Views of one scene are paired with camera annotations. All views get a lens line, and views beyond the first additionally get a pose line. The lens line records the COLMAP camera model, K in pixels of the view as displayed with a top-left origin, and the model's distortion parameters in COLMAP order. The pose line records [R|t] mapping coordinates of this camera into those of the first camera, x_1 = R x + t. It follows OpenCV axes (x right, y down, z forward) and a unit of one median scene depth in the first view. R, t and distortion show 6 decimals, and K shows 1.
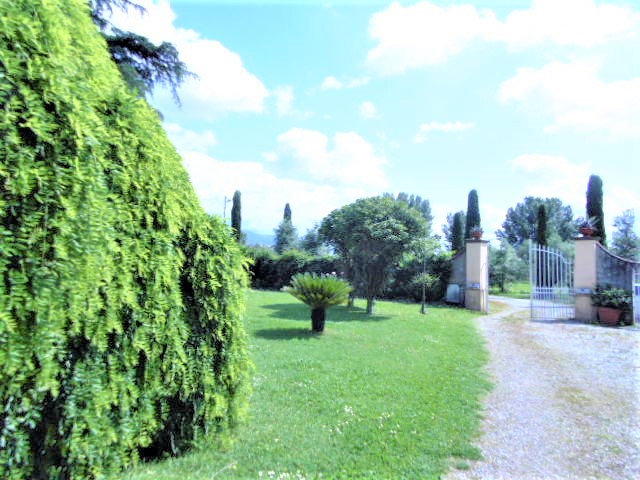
lens RADIAL K [[445.5, 0, 325.3], [0, 445.5, 242.2], [0, 0, 1]] dist [0.026088, -0.009524]
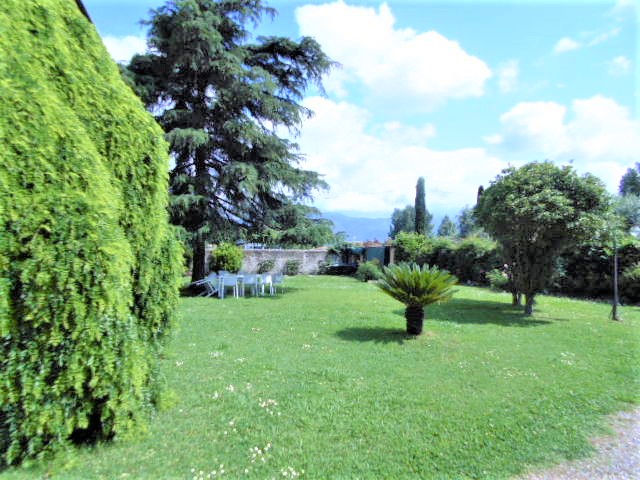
lens RADIAL K [[445.5, 0, 320.5], [0, 445.5, 233.3], [0, 0, 1]] dist [0.026088, -0.009524]
pose [[0.875889, -0.042919, -0.480600, 0.157904], [0.042529, 0.999027, -0.011708, 0.012002], [0.480634, -0.010185, 0.876862, 0.133289]]
